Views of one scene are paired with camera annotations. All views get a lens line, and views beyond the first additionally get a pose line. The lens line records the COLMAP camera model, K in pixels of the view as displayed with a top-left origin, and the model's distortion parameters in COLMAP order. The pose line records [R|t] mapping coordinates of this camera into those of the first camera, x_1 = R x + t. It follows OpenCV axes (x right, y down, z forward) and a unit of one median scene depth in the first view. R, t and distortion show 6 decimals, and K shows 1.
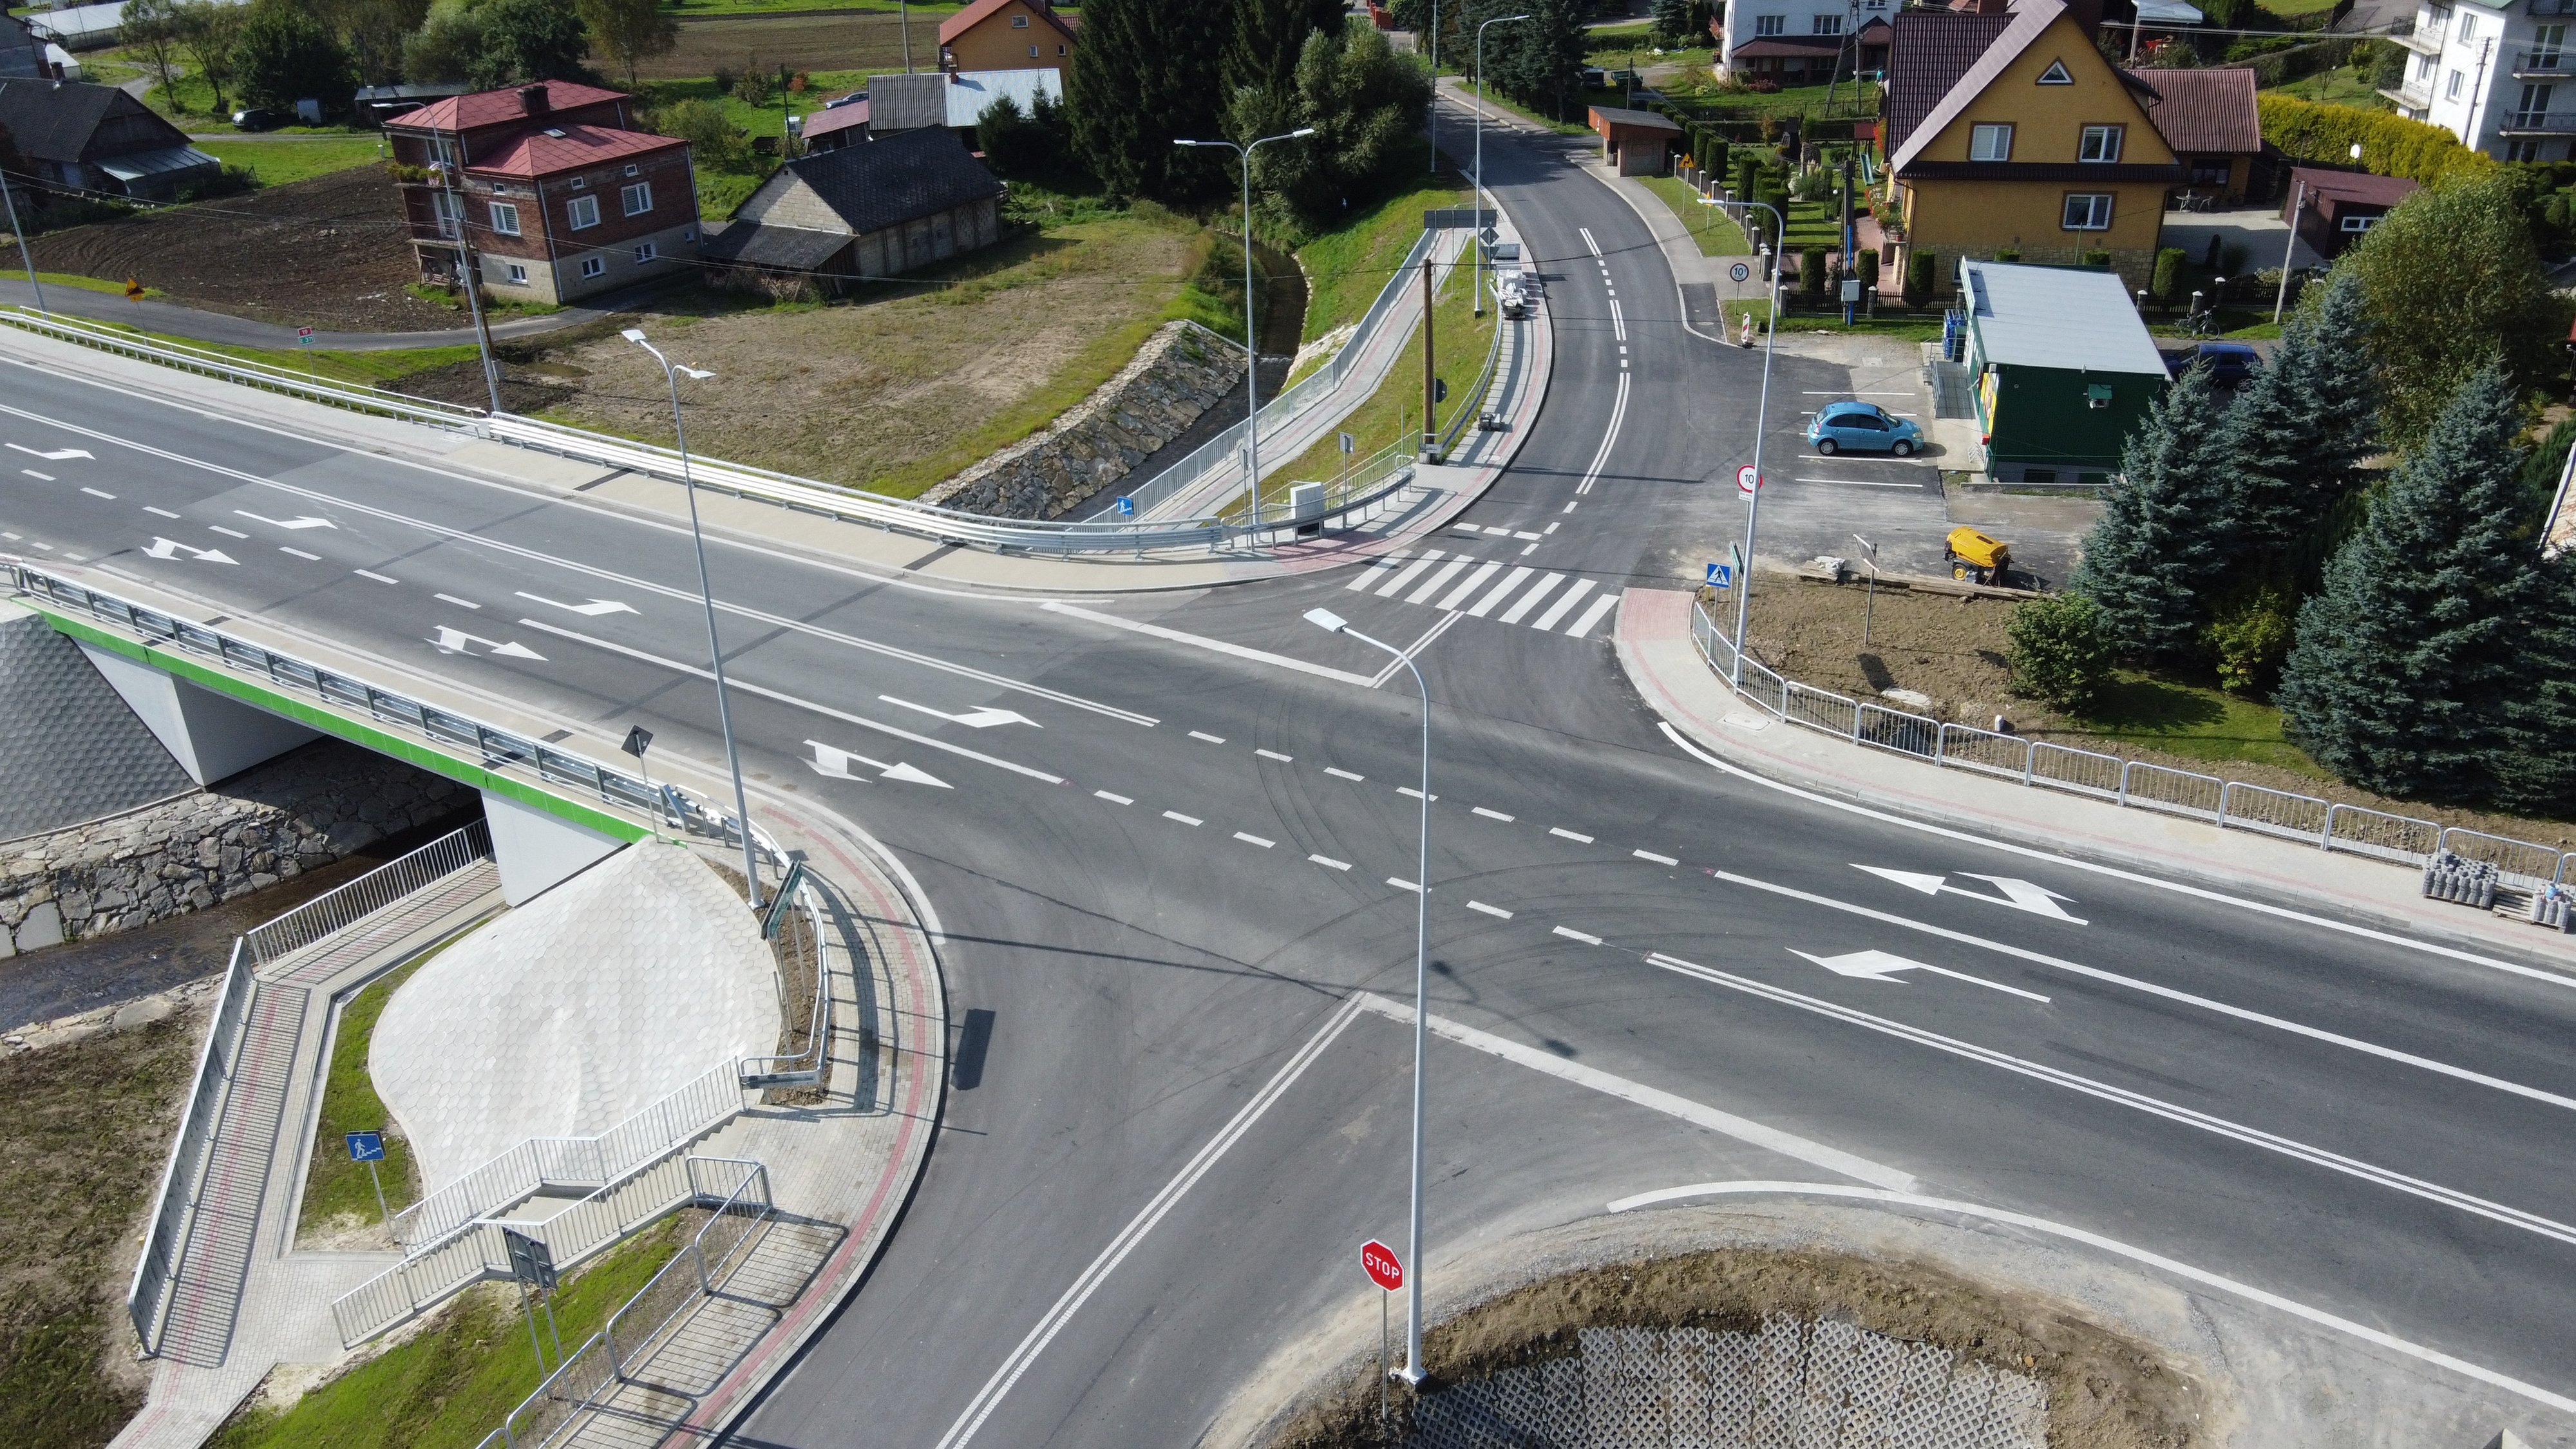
lens RADIAL K [[1978.0, 0, 1306.8], [0, 1978.0, 691.0], [0, 0, 1]] dist [0.015804, 0.005384]
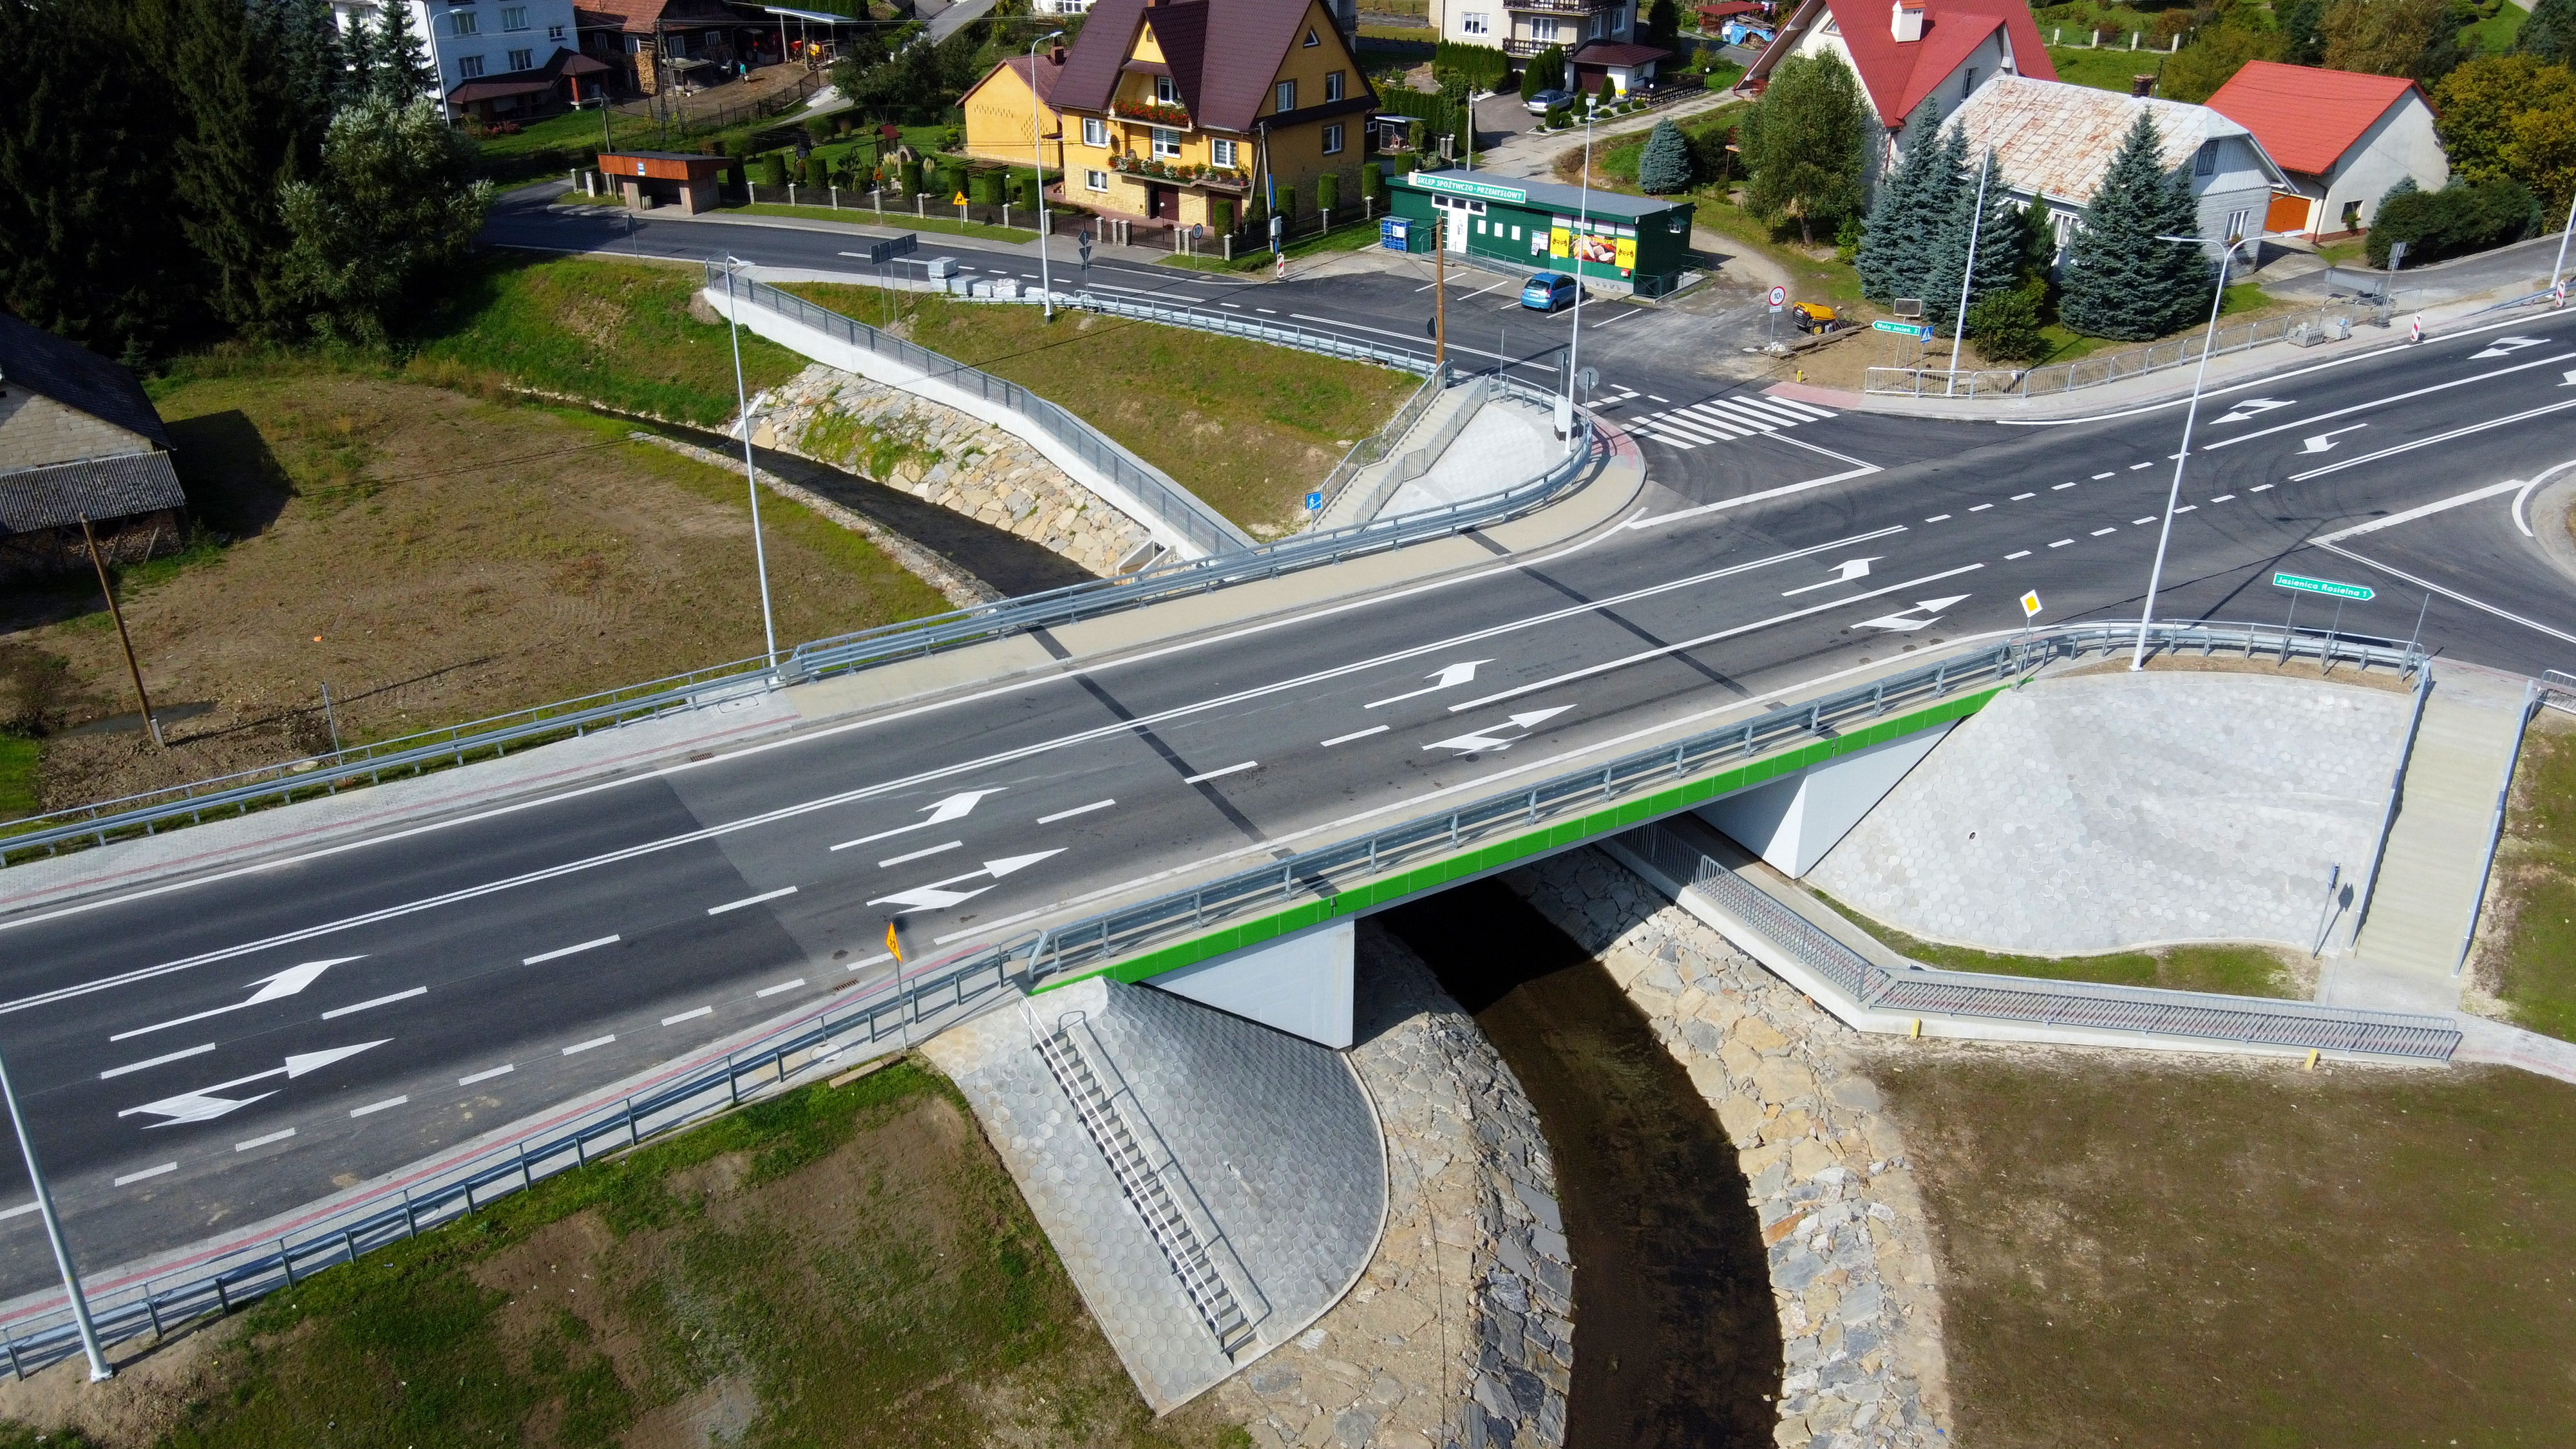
lens RADIAL K [[1978.0, 0, 1306.8], [0, 1978.0, 691.0], [0, 0, 1]] dist [0.015804, 0.005384]
pose [[0.449231, -0.362016, 0.816784, -1.152204], [0.373166, 0.906690, 0.196622, -0.245364], [-0.811750, 0.216468, 0.542405, 0.532662]]
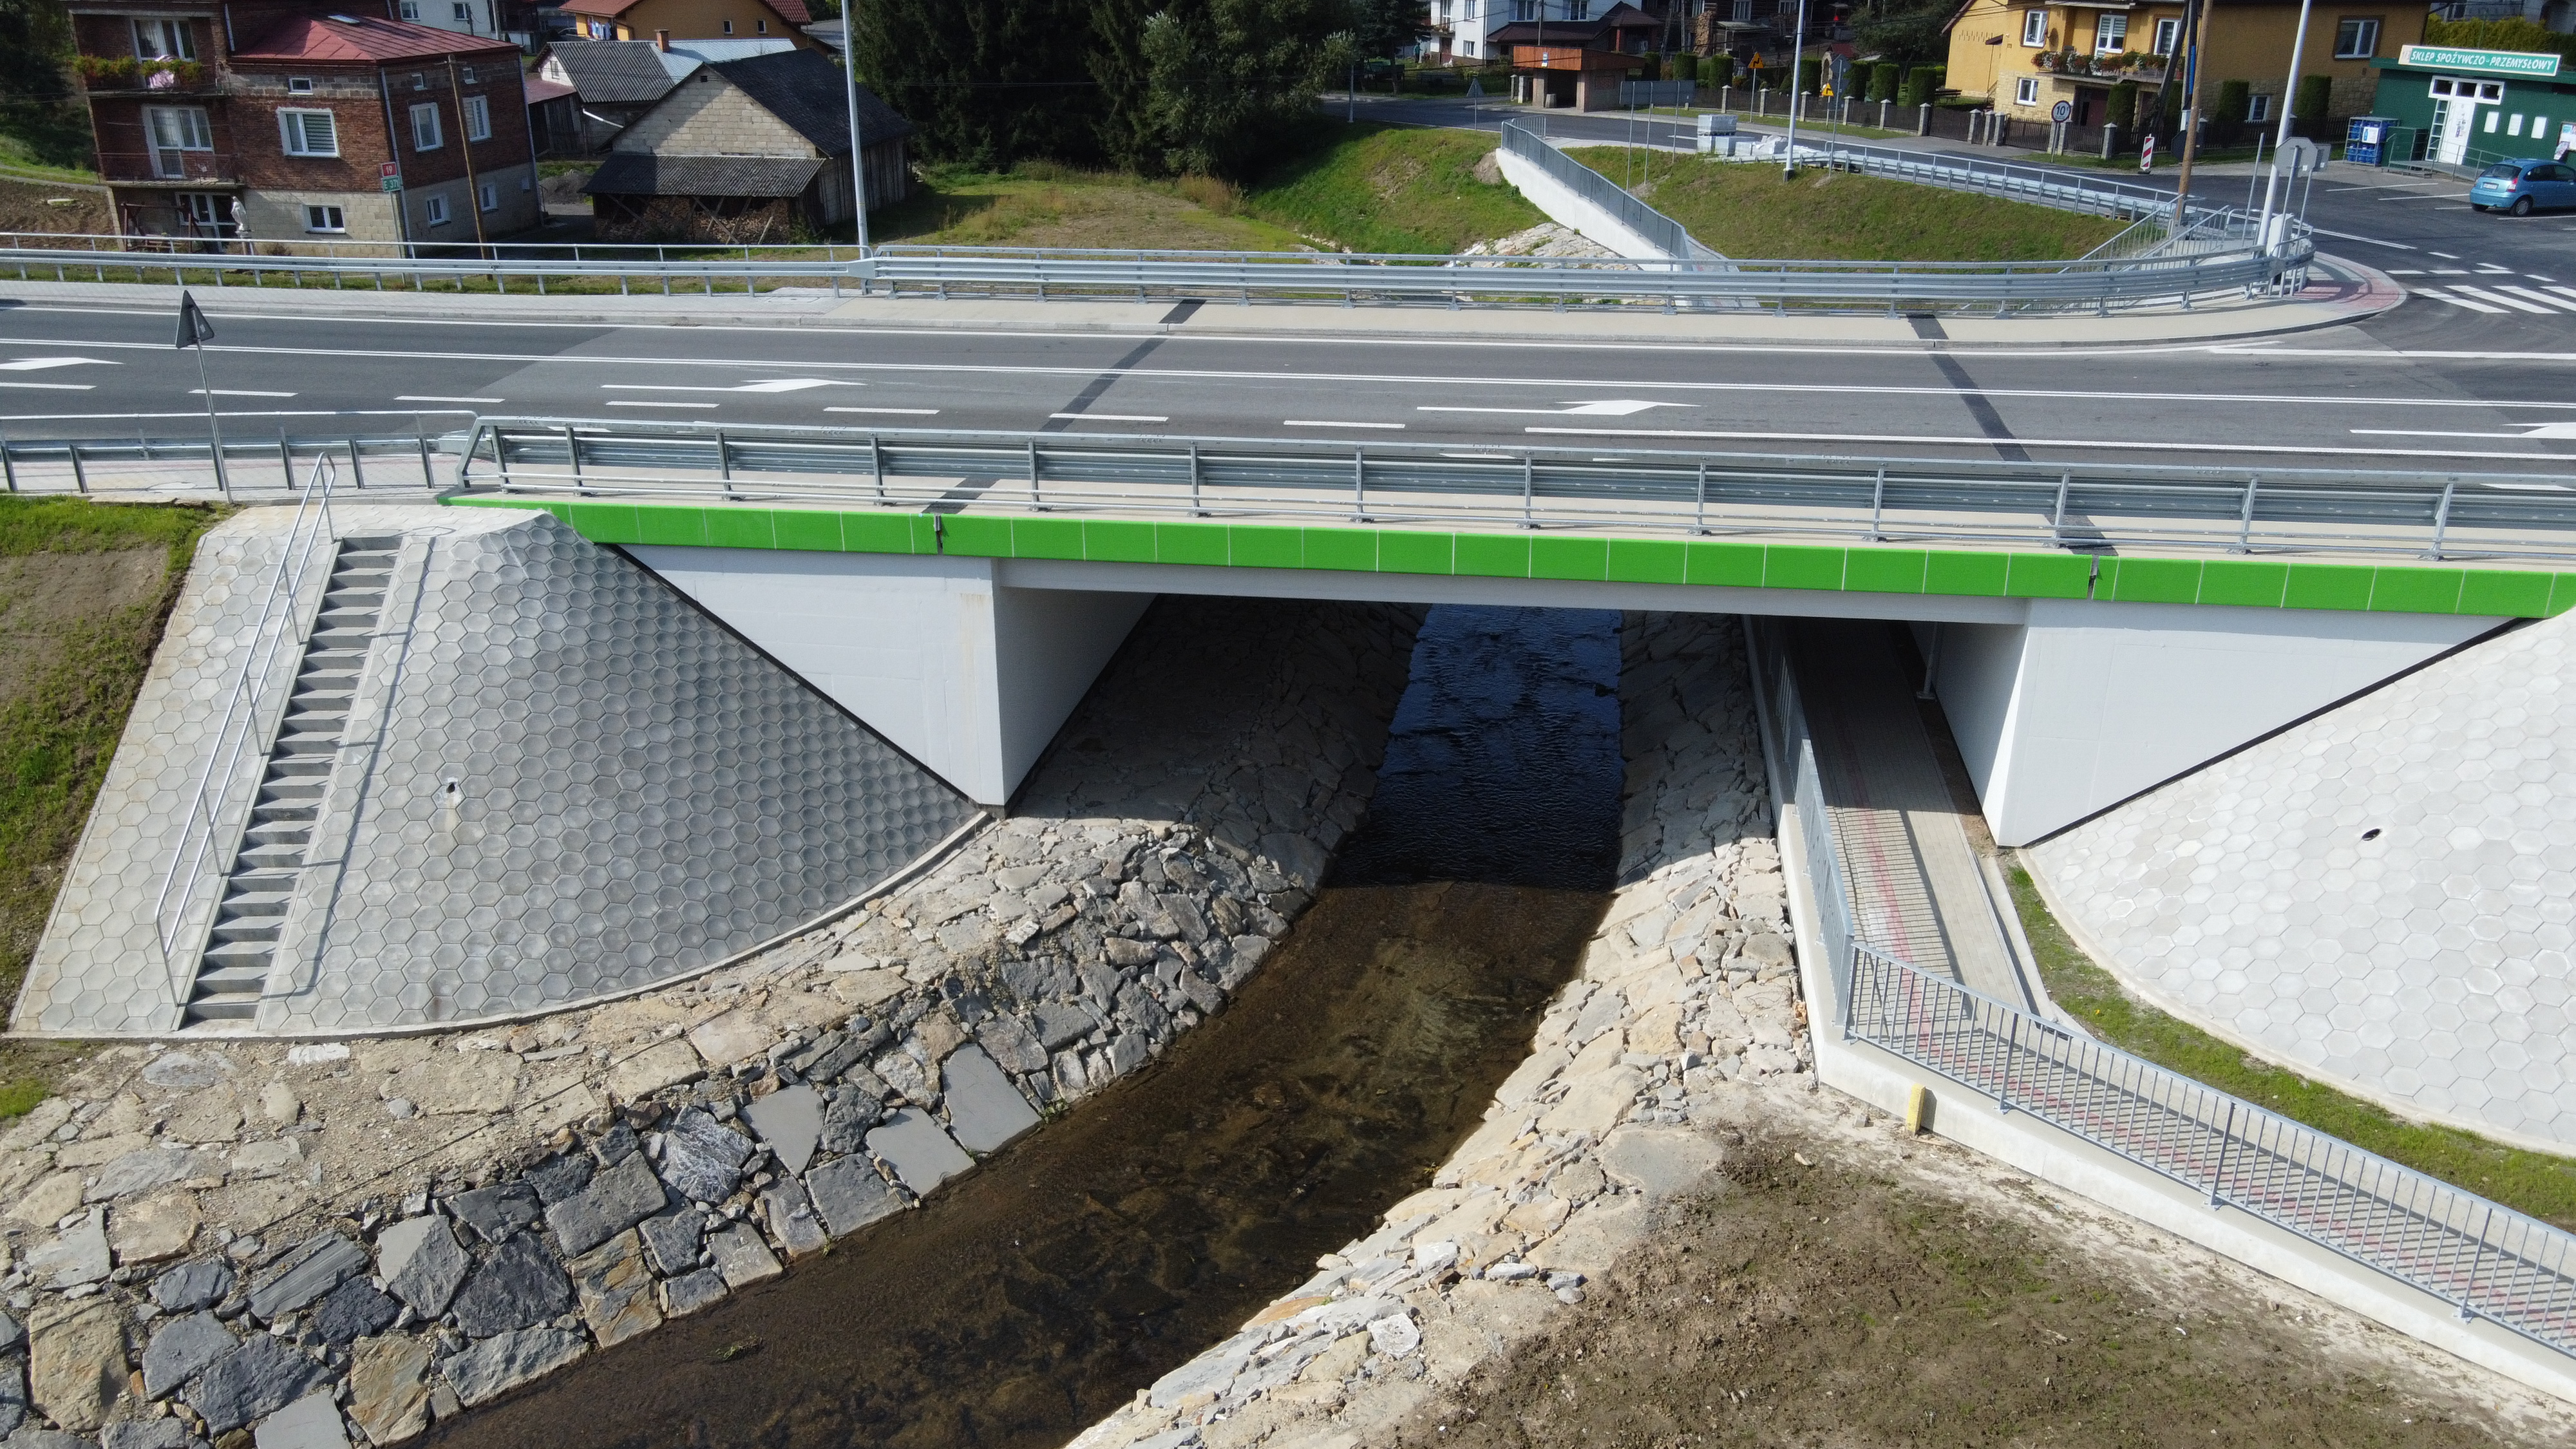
lens RADIAL K [[1978.0, 0, 1306.8], [0, 1978.0, 691.0], [0, 0, 1]] dist [0.015804, 0.005384]
pose [[0.910259, -0.120157, 0.396220, -0.667447], [0.155294, 0.986182, -0.057699, 0.058857], [-0.383812, 0.114052, 0.916341, 0.500759]]
